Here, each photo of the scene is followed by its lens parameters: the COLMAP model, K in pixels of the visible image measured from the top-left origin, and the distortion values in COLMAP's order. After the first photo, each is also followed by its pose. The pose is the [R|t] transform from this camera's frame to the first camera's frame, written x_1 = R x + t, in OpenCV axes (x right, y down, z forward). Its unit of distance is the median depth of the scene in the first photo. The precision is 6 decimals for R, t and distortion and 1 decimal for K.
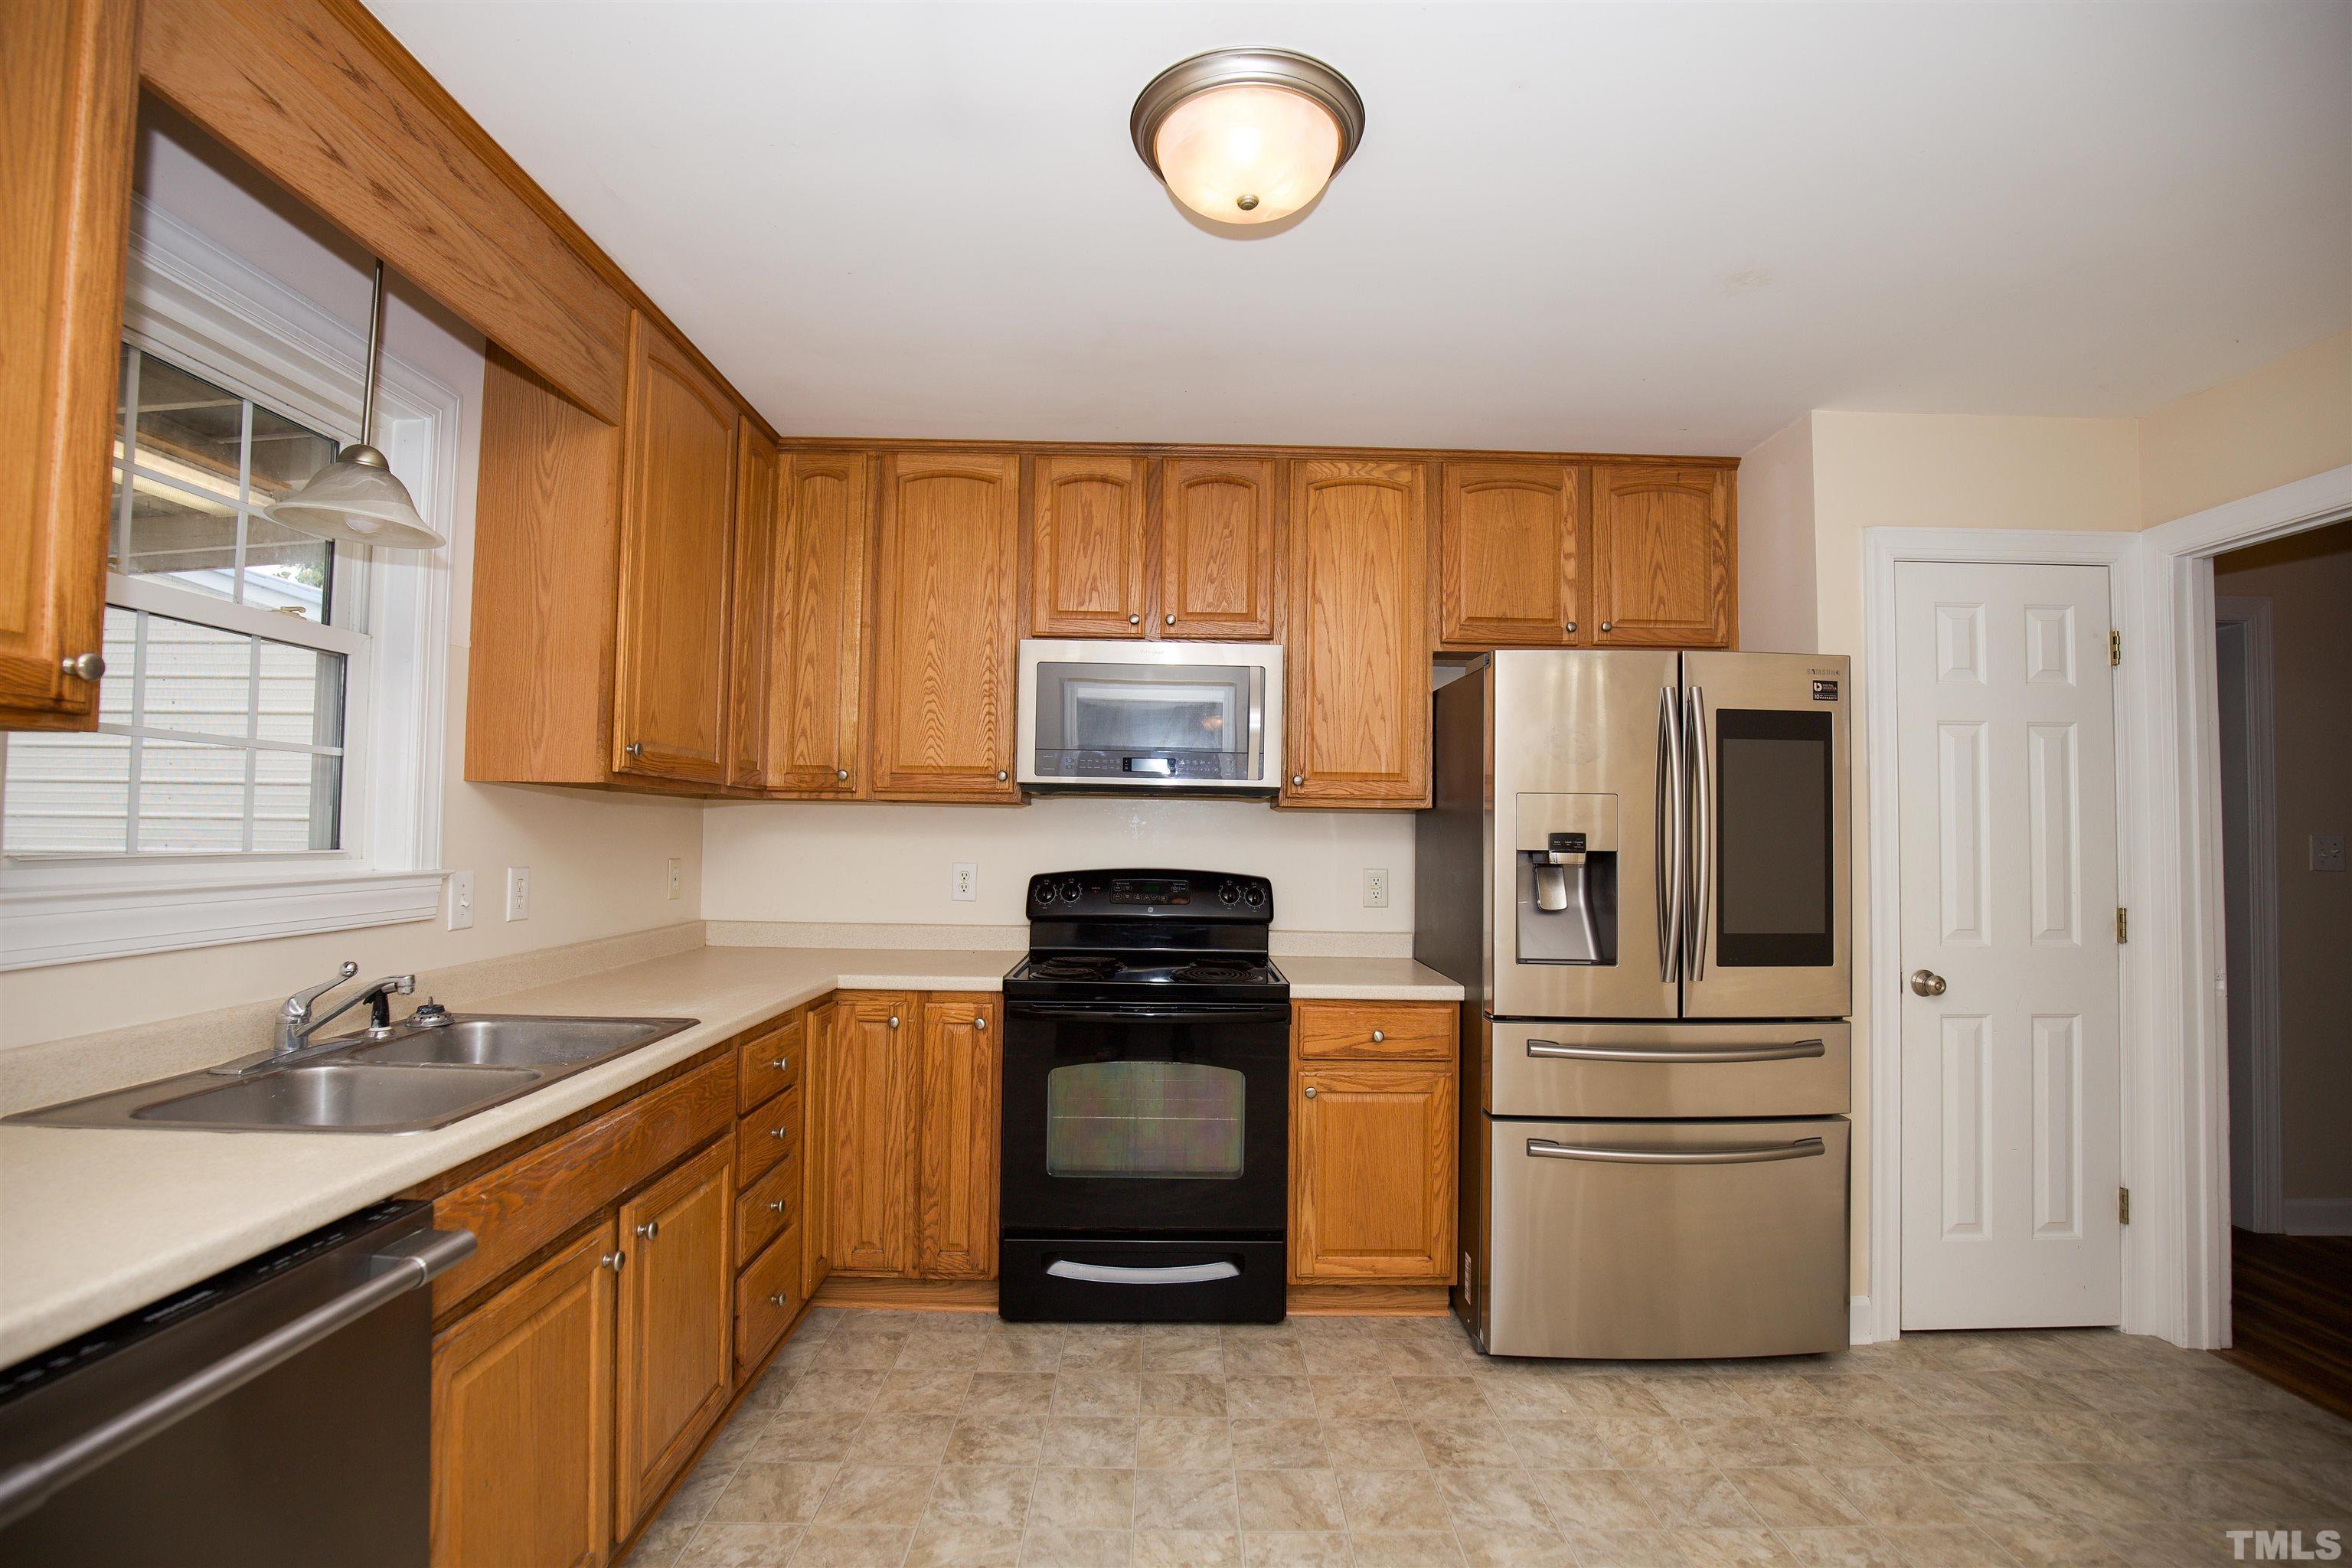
lens RADIAL K [[1101.9, 0, 1176.0], [0, 1101.9, 784.0], [0, 0, 1]] dist [-0.035811, 0.006583]
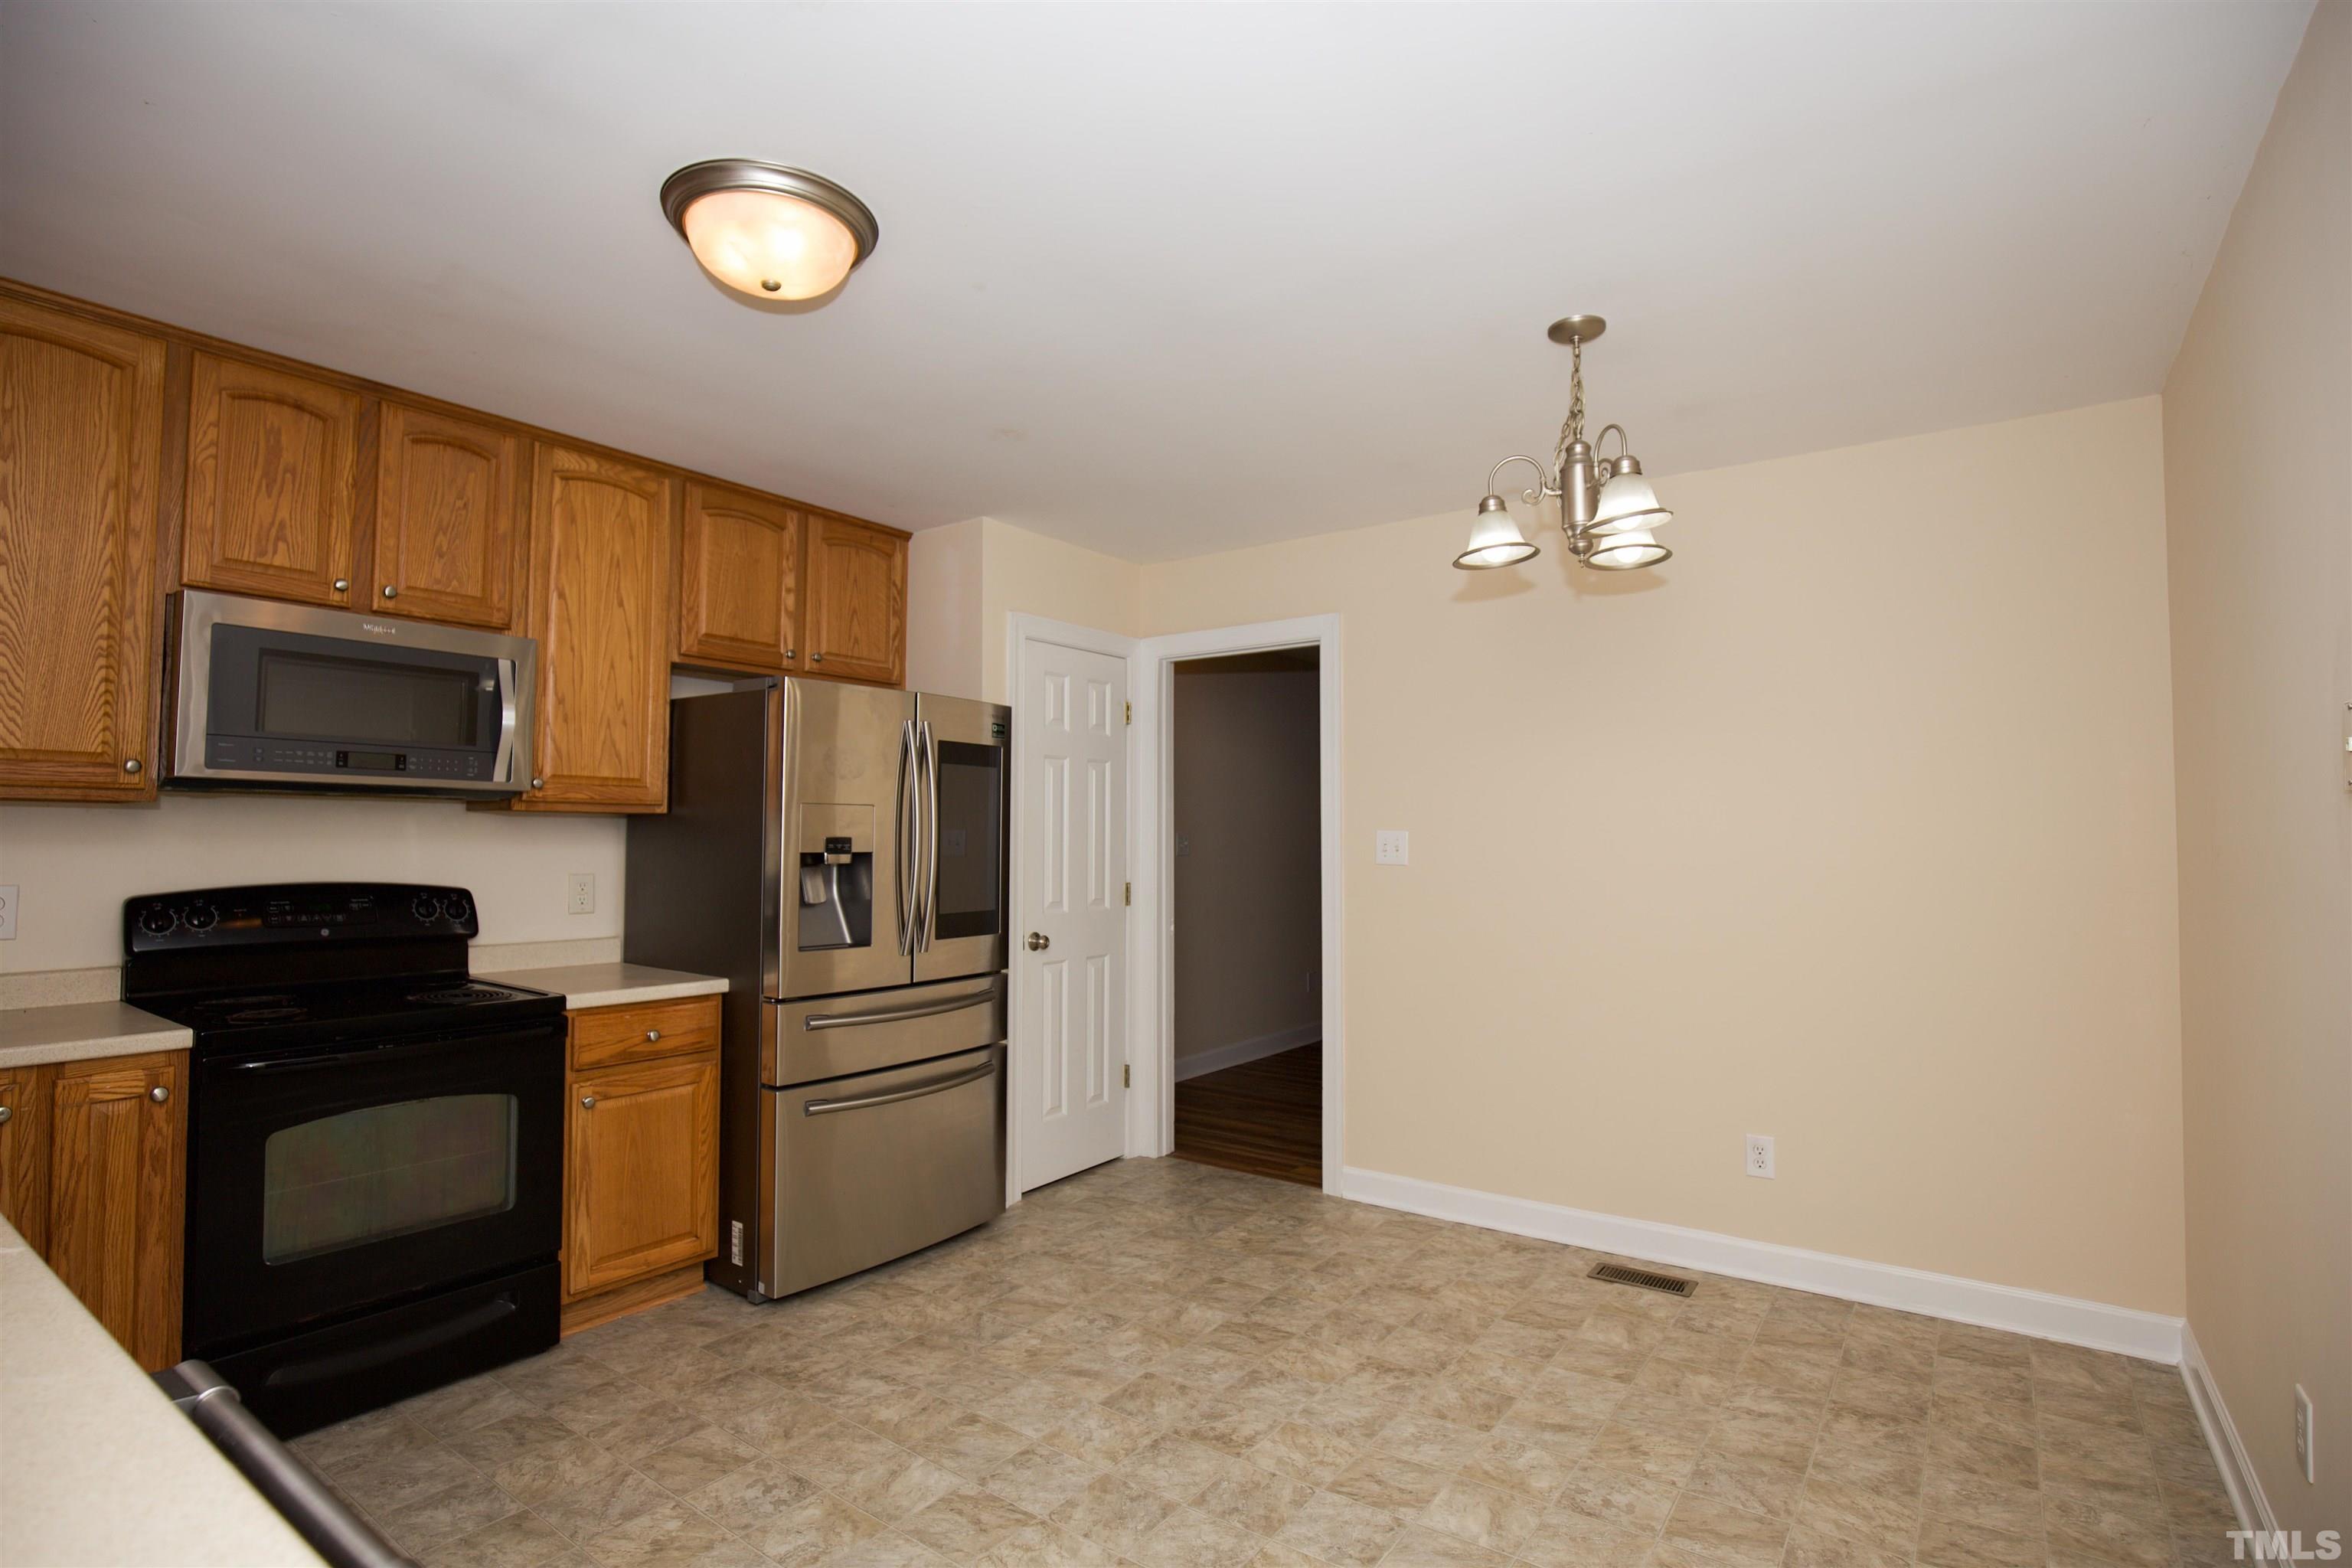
lens RADIAL K [[1120.4, 0, 1188.1], [0, 1120.4, 797.1], [0, 0, 1]] dist [-0.062280, 0.016690]
pose [[0.588074, 0.018748, 0.808589, -0.360094], [-0.029351, 0.999567, -0.001829, -0.006775], [-0.808274, -0.022657, 0.588370, -0.006105]]
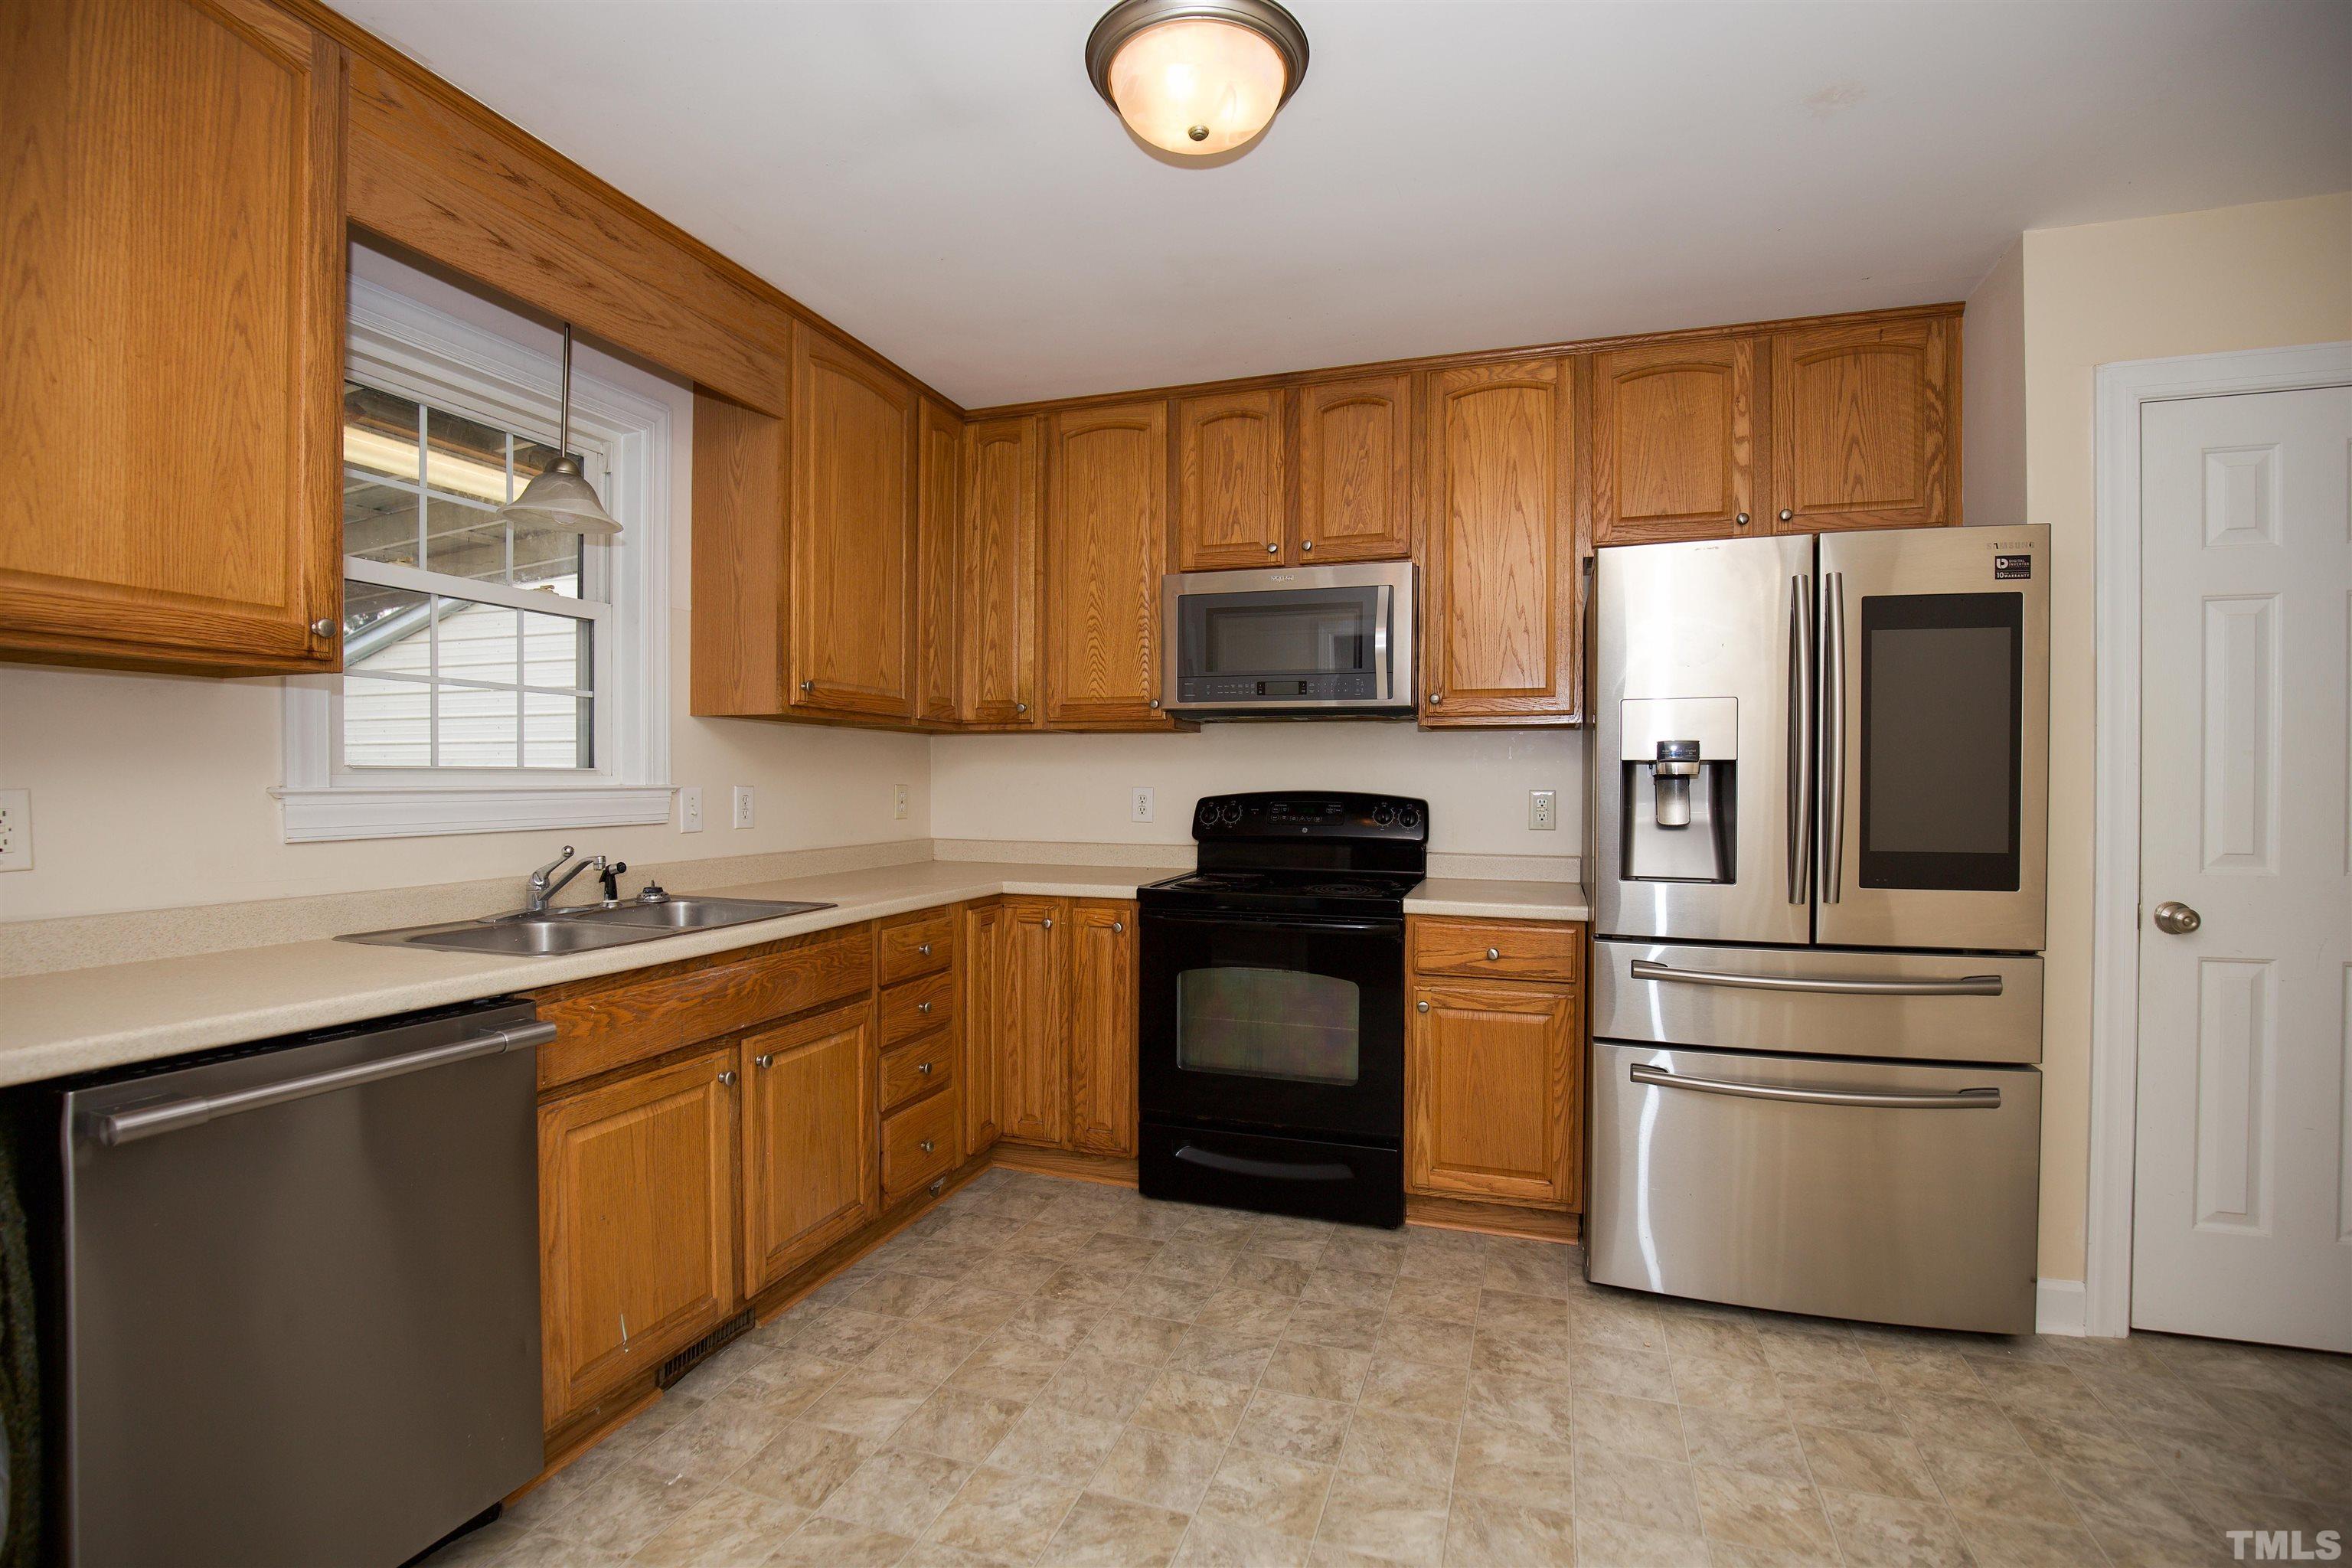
lens RADIAL K [[1101.9, 0, 1176.0], [0, 1101.9, 784.0], [0, 0, 1]] dist [-0.035811, 0.006583]
pose [[0.942200, -0.008831, -0.334935, 0.247199], [0.024023, 0.998860, 0.041244, 0.030209], [0.334189, -0.046906, 0.941338, -0.013545]]
